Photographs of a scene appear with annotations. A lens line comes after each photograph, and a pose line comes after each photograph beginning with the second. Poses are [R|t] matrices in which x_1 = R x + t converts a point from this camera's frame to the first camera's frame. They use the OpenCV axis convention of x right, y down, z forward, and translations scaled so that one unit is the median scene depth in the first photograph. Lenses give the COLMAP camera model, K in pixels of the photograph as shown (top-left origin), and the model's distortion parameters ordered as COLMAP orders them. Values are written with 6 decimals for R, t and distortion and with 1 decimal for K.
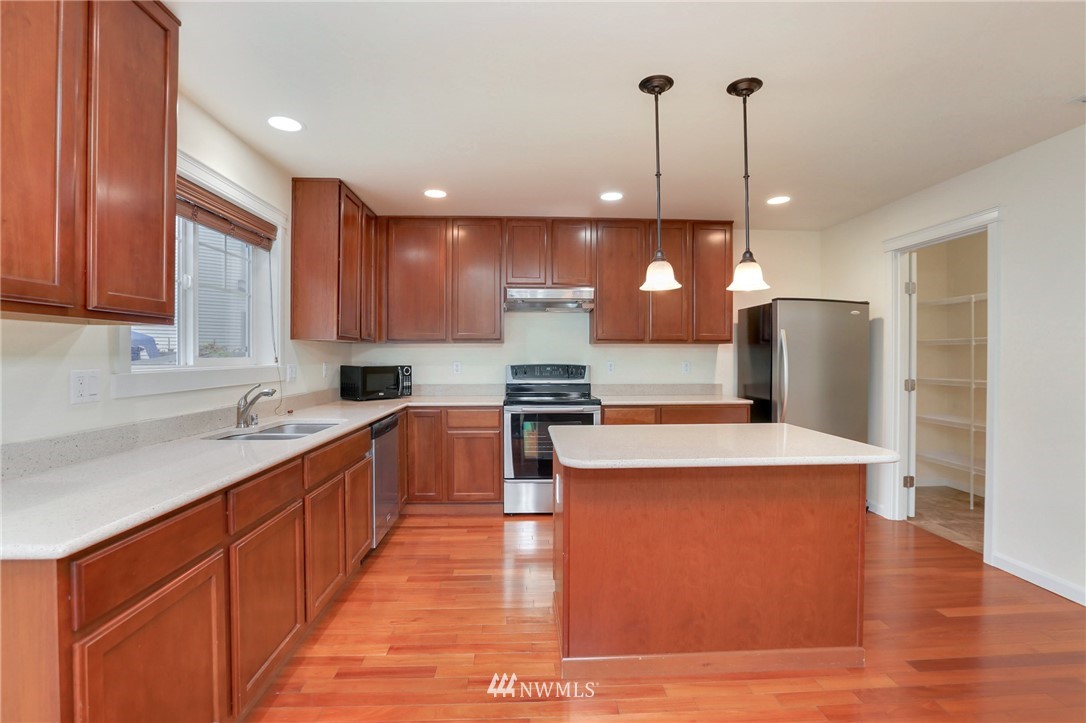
lens RADIAL K [[495.7, 0, 541.3], [0, 495.7, 359.5], [0, 0, 1]] dist [-0.058309, 0.027047]
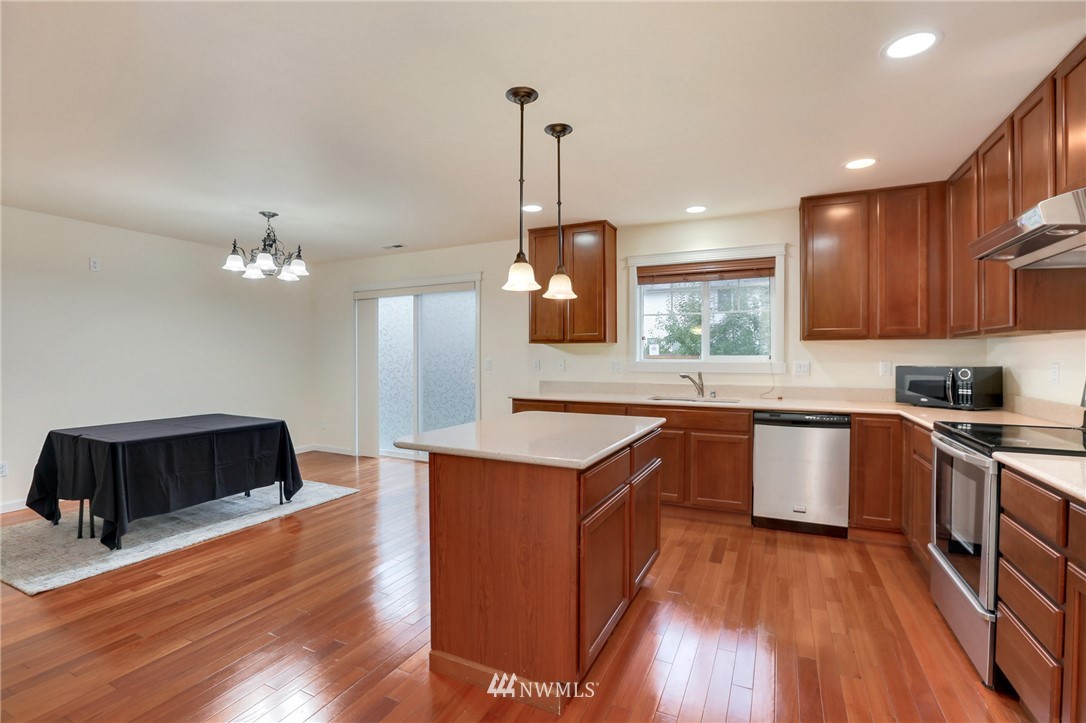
lens RADIAL K [[495.7, 0, 541.3], [0, 495.7, 359.5], [0, 0, 1]] dist [-0.058309, 0.027047]
pose [[-0.478484, 0.006284, -0.878074, 0.743551], [-0.007462, 0.999909, 0.011222, -0.003282], [0.878064, 0.011922, -0.478394, 0.866958]]
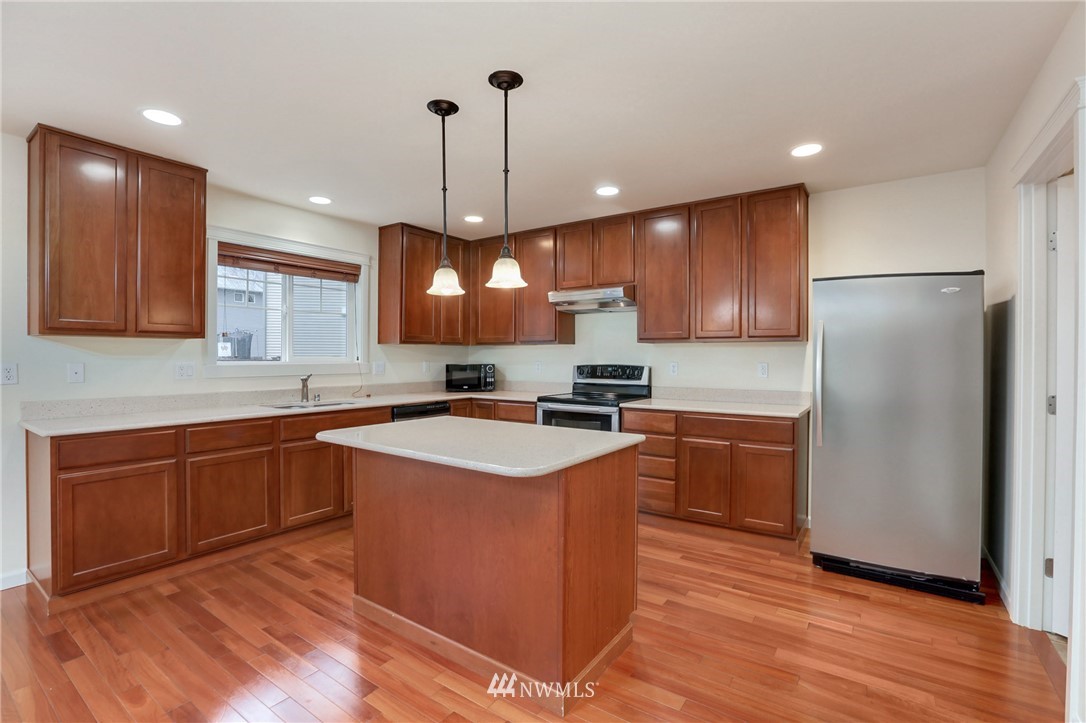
lens RADIAL K [[495.7, 0, 541.3], [0, 495.7, 359.5], [0, 0, 1]] dist [-0.058309, 0.027047]
pose [[0.790910, 0.004111, -0.611919, 0.606778], [-0.005940, 0.999982, -0.000960, 0.001284], [0.611904, 0.004394, 0.790920, 0.149768]]
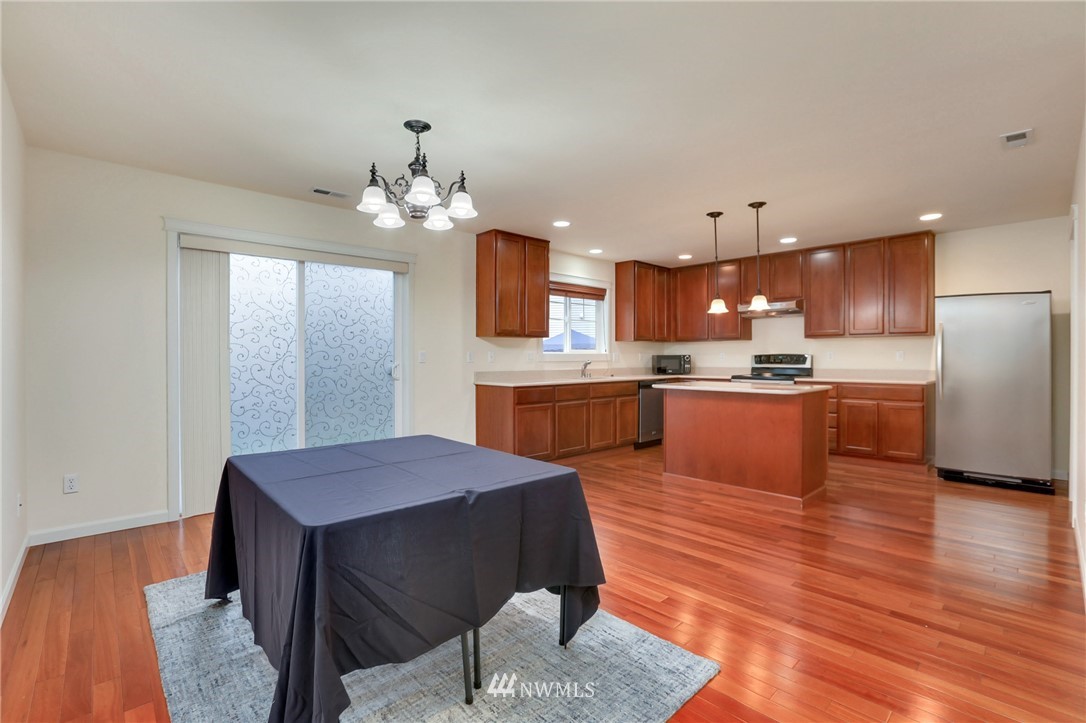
lens RADIAL K [[495.7, 0, 541.3], [0, 495.7, 359.5], [0, 0, 1]] dist [-0.058309, 0.027047]
pose [[0.650079, 0.000918, -0.759866, 0.749055], [-0.002965, 0.999995, -0.001328, 0.034298], [0.759861, 0.003116, 0.650078, -0.514154]]
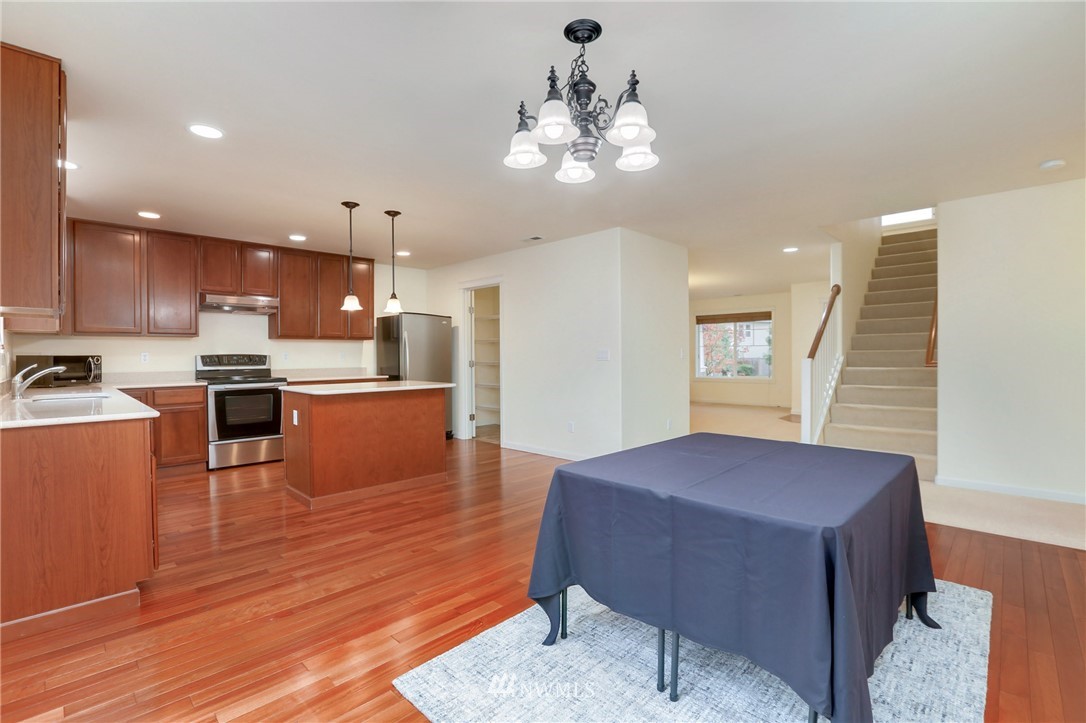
lens RADIAL K [[495.7, 0, 541.3], [0, 495.7, 359.5], [0, 0, 1]] dist [-0.058309, 0.027047]
pose [[0.733556, -0.012137, 0.679520, -0.302869], [0.012123, 0.999915, 0.004773, 0.030913], [-0.679521, 0.004736, 0.733641, -0.532260]]
